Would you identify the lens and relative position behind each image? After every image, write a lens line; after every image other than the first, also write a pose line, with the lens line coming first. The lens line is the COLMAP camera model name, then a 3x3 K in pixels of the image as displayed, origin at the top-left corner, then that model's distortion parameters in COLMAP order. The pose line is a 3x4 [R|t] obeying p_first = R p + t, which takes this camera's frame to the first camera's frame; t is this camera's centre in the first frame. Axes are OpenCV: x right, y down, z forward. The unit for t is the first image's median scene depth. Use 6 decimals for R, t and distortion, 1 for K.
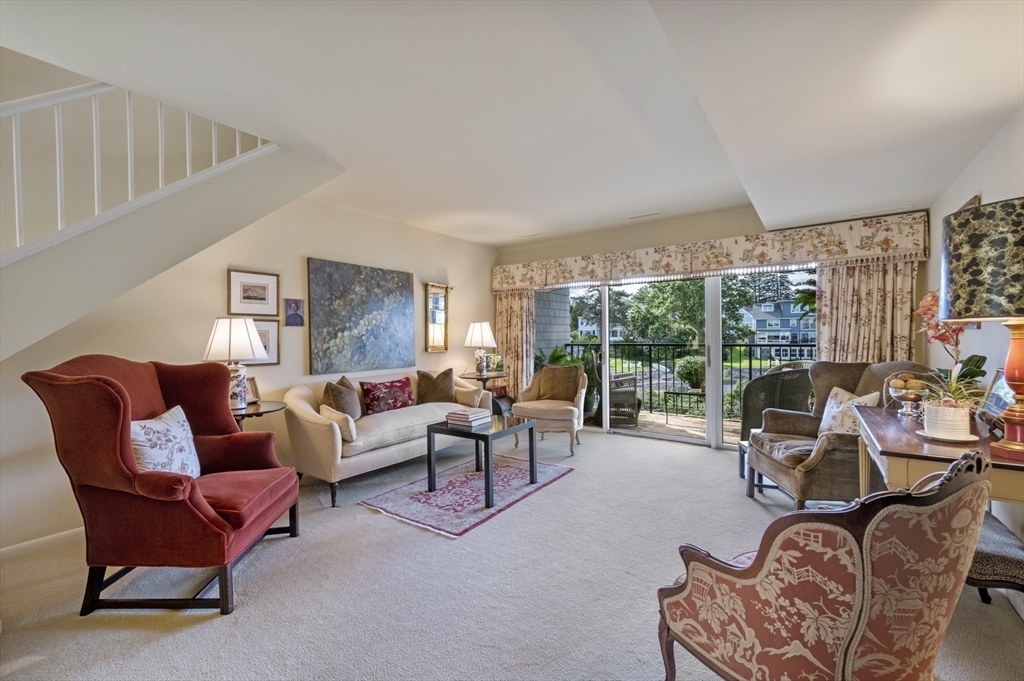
lens RADIAL K [[428.2, 0, 513.7], [0, 428.2, 340.1], [0, 0, 1]] dist [0.002717, 0.000192]
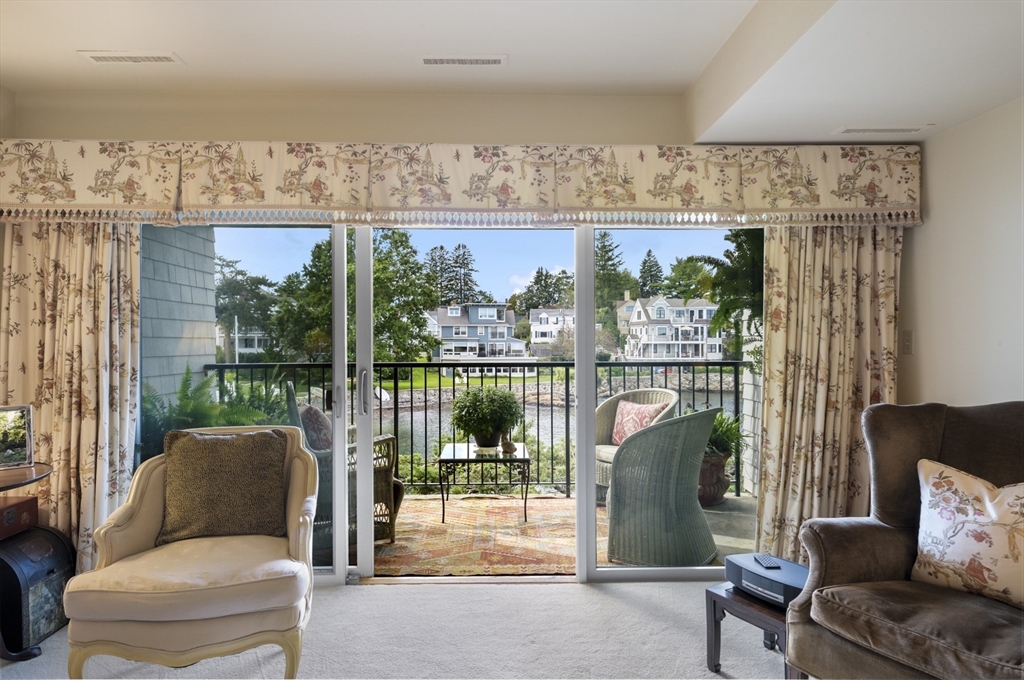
lens RADIAL K [[612.3, 0, 514.7], [0, 612.3, 342.7], [0, 0, 1]] dist [-0.002197, -0.001833]
pose [[0.797681, 0.007889, 0.603028, -0.008819], [0.001510, 0.999885, -0.015078, -0.005471], [-0.603078, 0.012938, 0.797577, 0.391407]]
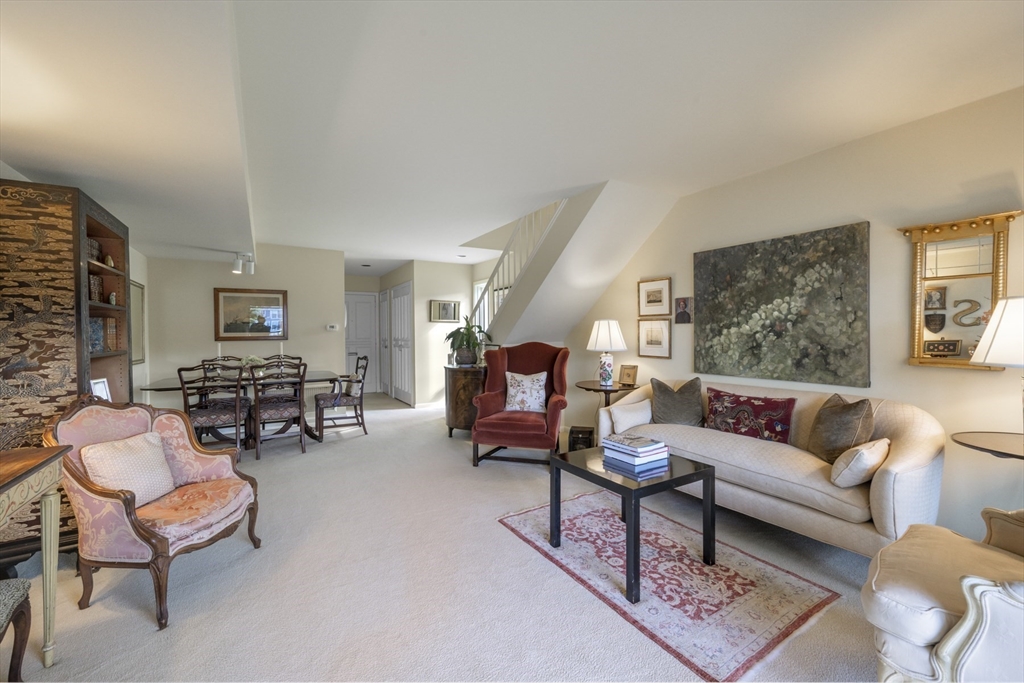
lens RADIAL K [[404.6, 0, 513.5], [0, 404.6, 337.0], [0, 0, 1]] dist [0.000129, -0.000009]
pose [[-0.386933, 0.017786, -0.921936, 0.612012], [-0.002546, 0.999790, 0.020356, -0.020740], [0.922104, 0.010223, -0.386806, 1.101718]]
